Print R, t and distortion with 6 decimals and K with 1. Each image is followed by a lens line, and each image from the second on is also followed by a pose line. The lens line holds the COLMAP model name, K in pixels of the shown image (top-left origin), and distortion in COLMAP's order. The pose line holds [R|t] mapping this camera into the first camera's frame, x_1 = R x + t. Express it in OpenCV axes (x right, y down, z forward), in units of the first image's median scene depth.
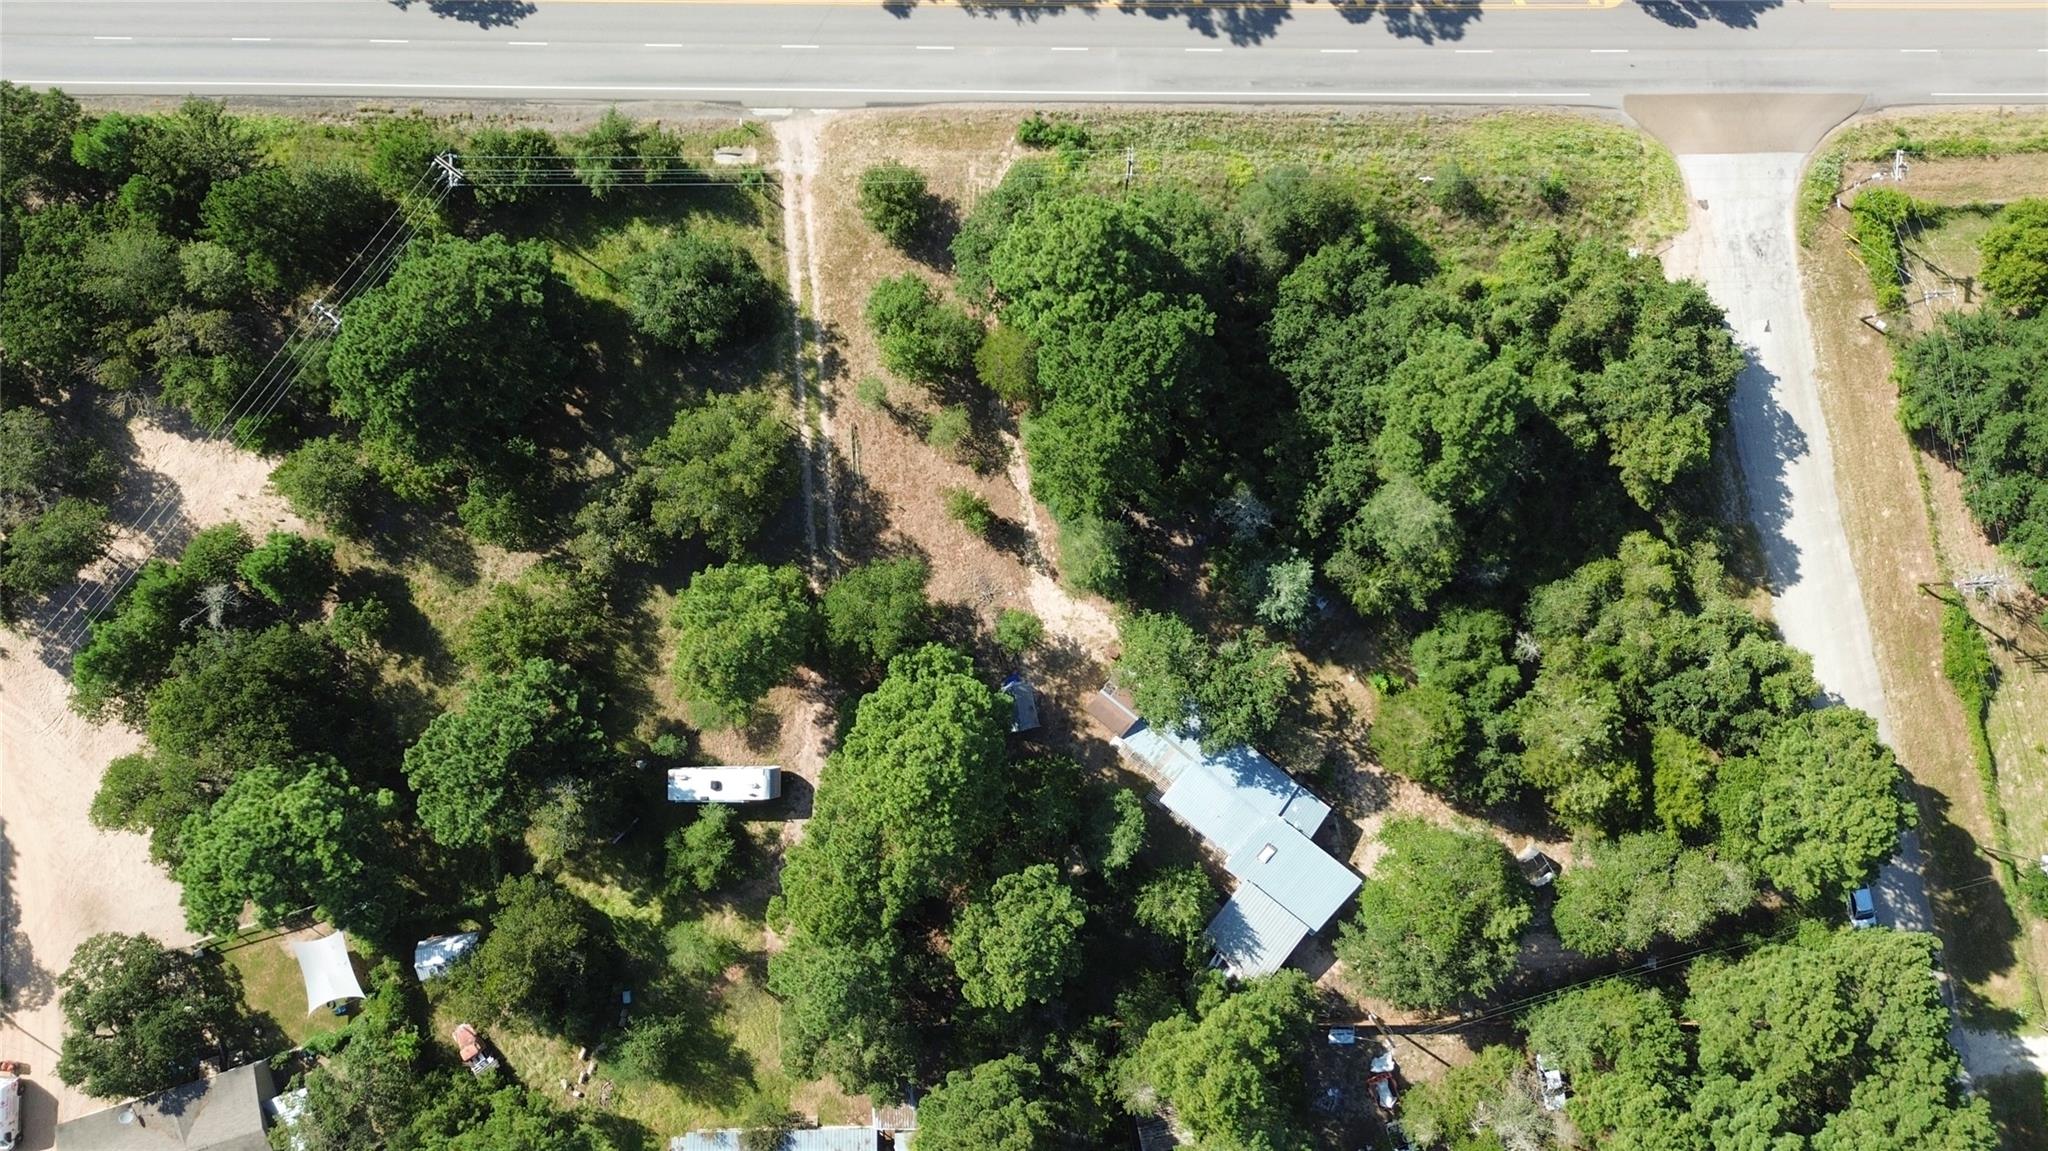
lens RADIAL K [[1438.7, 0, 1022.5], [0, 1438.7, 565.5], [0, 0, 1]] dist [0.071120, -0.039282]
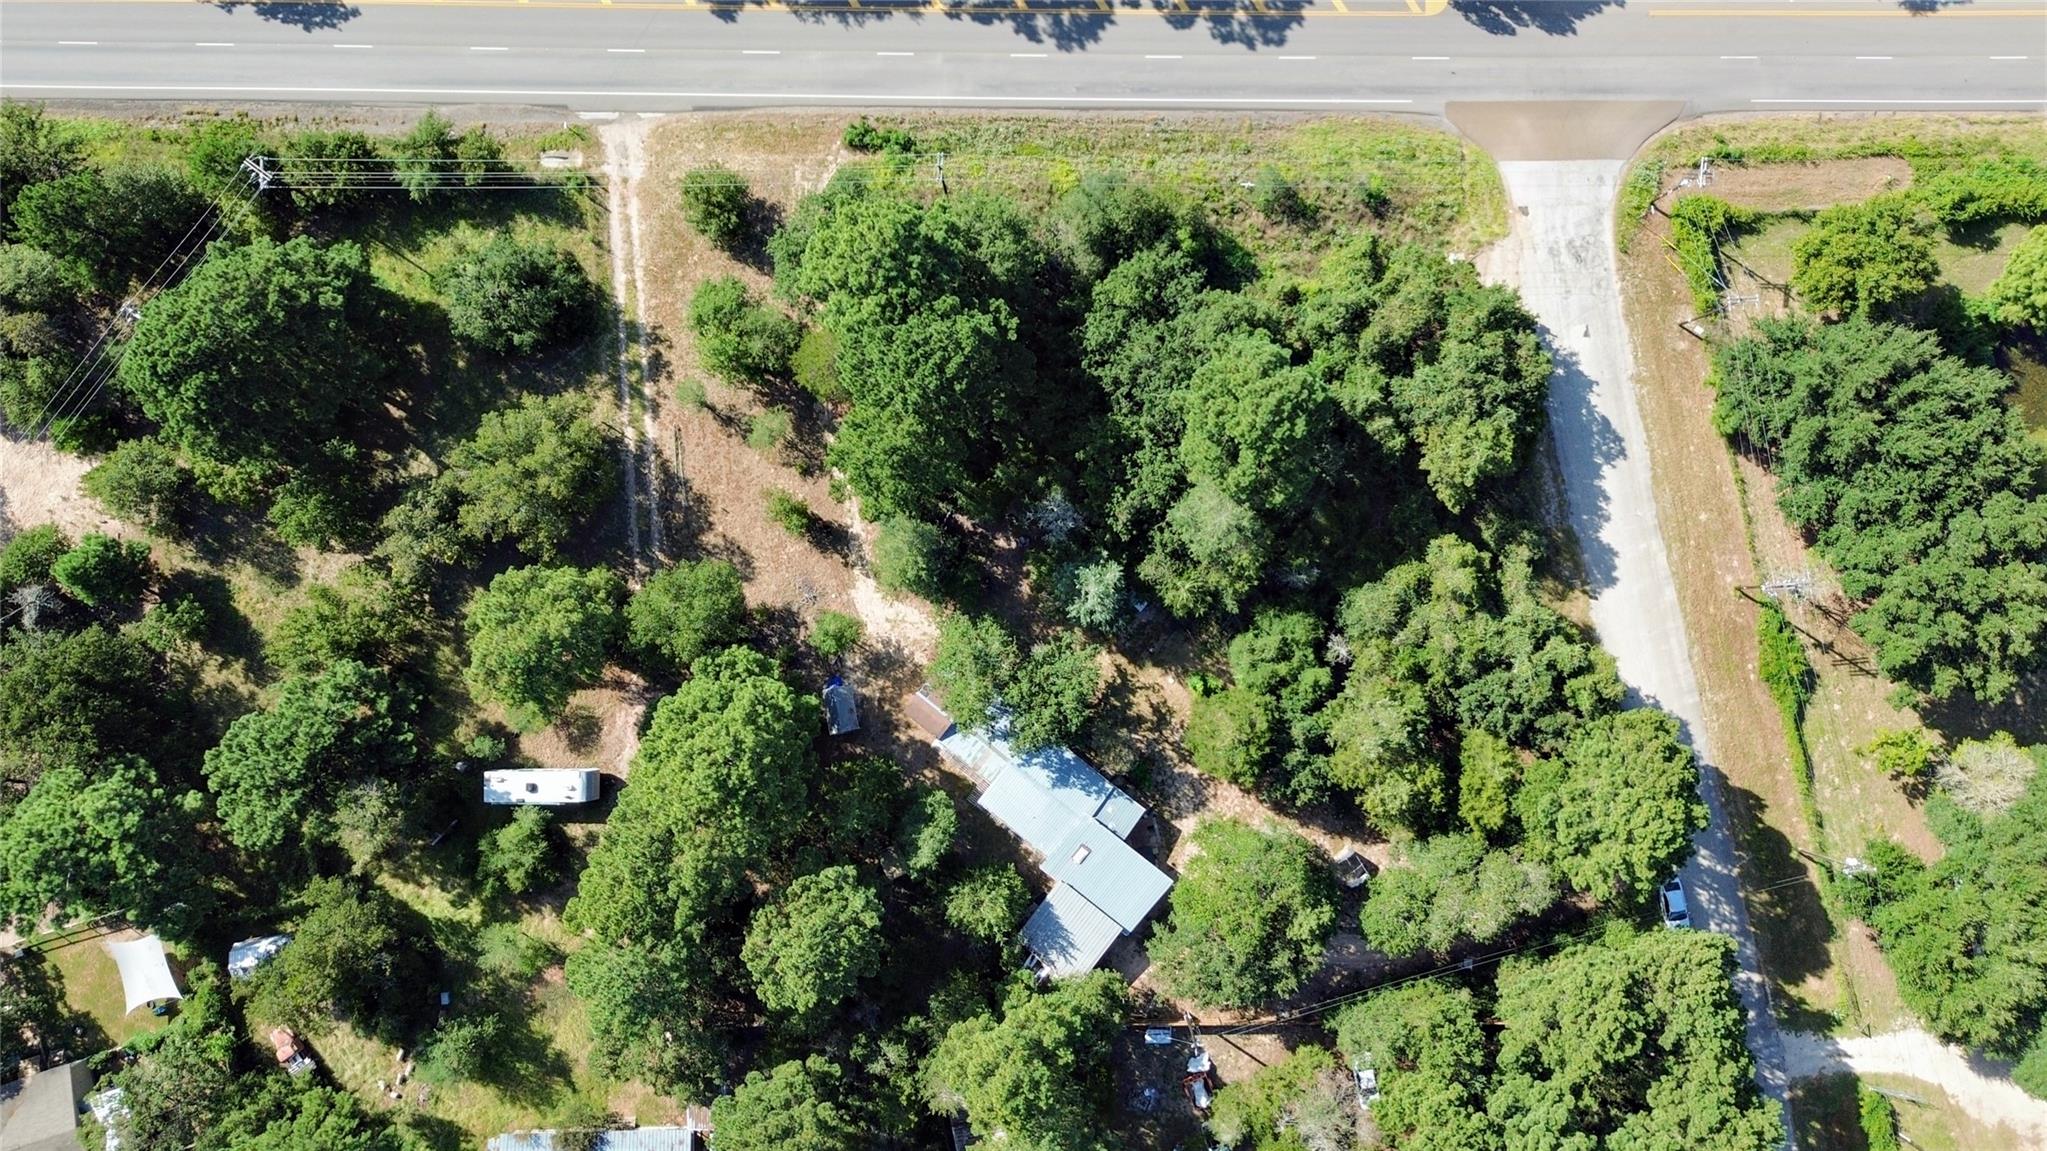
lens RADIAL K [[1438.0, 0, 1017.3], [0, 1438.0, 563.4], [0, 0, 1]] dist [0.071120, -0.039282]
pose [[0.999985, 0.001295, -0.005402, 0.128902], [-0.001303, 0.999998, -0.001476, -0.001822], [0.005400, 0.001483, 0.999984, -0.003759]]
